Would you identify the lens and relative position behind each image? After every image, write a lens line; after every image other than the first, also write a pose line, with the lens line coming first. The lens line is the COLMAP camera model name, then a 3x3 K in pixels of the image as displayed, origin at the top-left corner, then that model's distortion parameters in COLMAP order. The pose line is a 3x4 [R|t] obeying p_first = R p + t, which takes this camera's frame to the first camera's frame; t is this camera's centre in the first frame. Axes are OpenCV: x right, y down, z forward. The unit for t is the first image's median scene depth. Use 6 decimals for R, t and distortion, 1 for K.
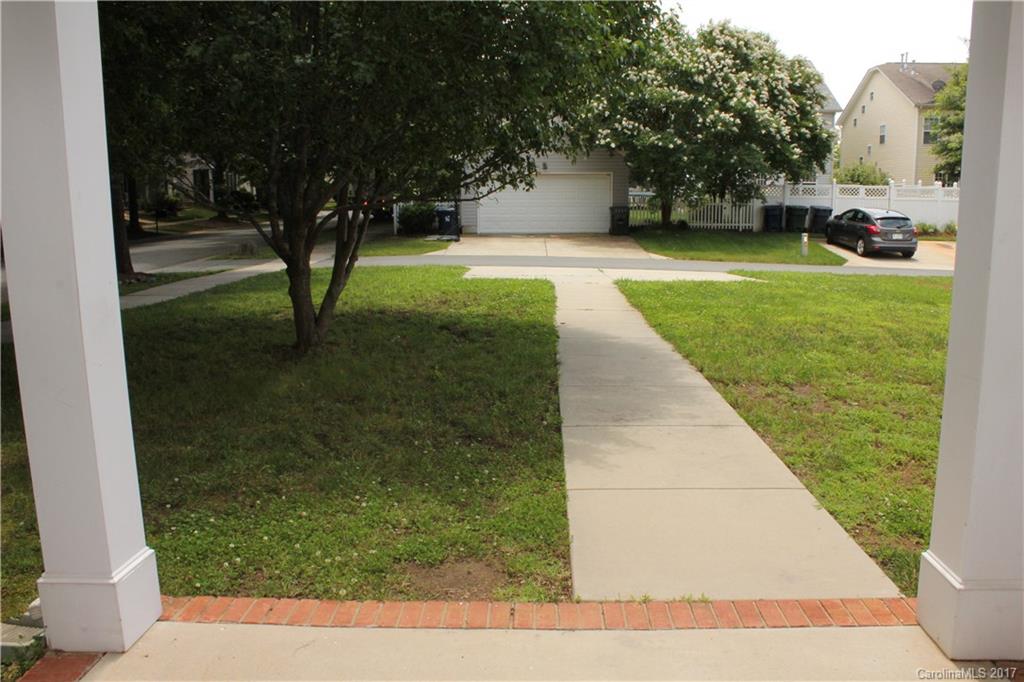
lens RADIAL K [[884.0, 0, 512.6], [0, 884.0, 343.1], [0, 0, 1]] dist [-0.153783, 0.133964]
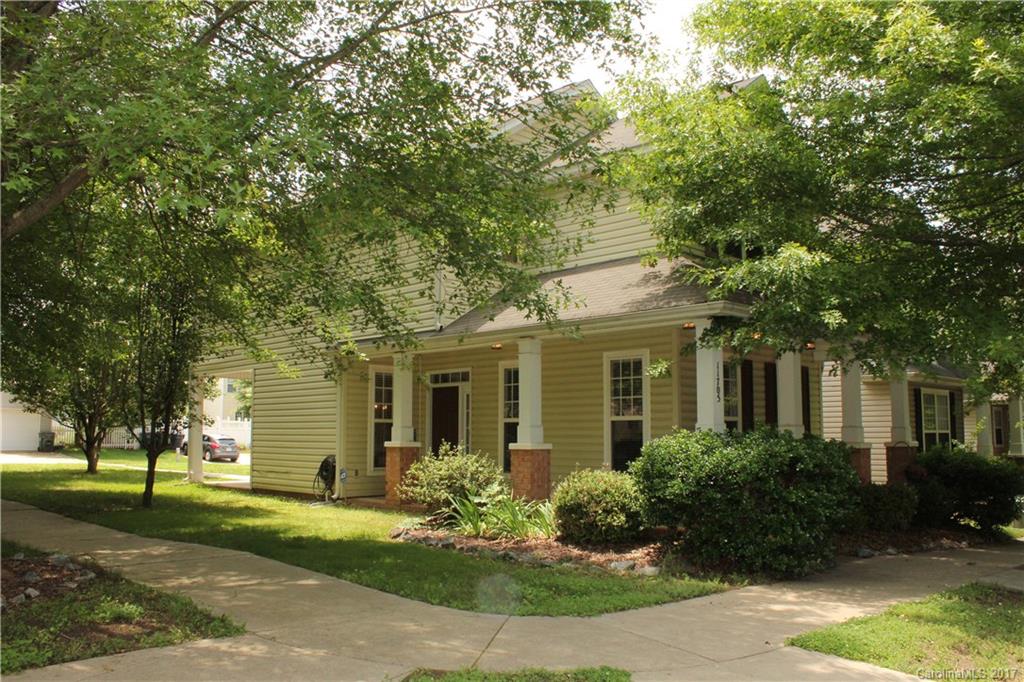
lens RADIAL K [[884.0, 0, 511.6], [0, 884.0, 341.9], [0, 0, 1]] dist [-0.153783, 0.133964]
pose [[0.705442, 0.080452, 0.704186, -0.356288], [0.108314, 0.969630, -0.219286, 0.098854], [-0.700442, 0.230967, 0.675304, -0.567306]]
